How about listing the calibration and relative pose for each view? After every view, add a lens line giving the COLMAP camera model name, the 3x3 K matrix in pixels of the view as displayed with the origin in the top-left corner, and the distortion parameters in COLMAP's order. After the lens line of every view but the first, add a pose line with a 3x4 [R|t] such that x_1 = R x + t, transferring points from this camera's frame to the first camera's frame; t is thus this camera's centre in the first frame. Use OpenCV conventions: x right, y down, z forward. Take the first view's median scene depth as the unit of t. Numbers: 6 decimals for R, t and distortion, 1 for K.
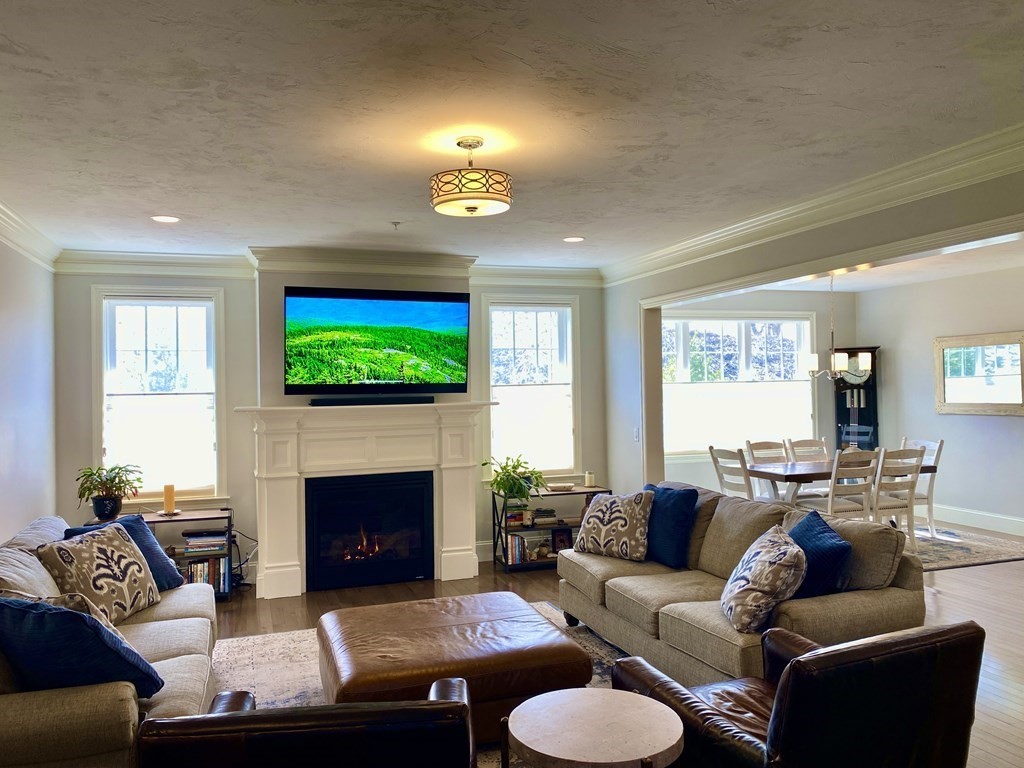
lens RADIAL K [[780.2, 0, 514.0], [0, 780.2, 372.4], [0, 0, 1]] dist [0.055621, -0.058357]
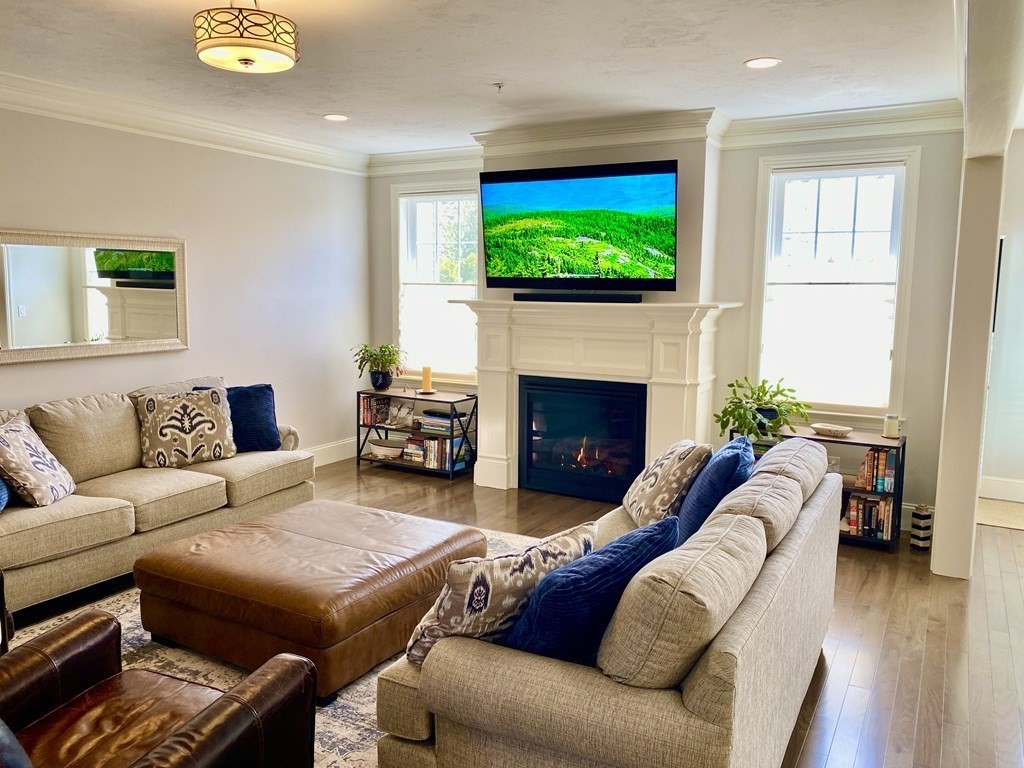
lens RADIAL K [[780.2, 0, 486.8], [0, 780.2, 389.0], [0, 0, 1]] dist [0.055621, -0.058357]
pose [[0.649182, 0.123925, -0.750470, 0.443249], [-0.005716, 0.987406, 0.158106, -0.000607], [0.760612, -0.098350, 0.641714, 0.354537]]
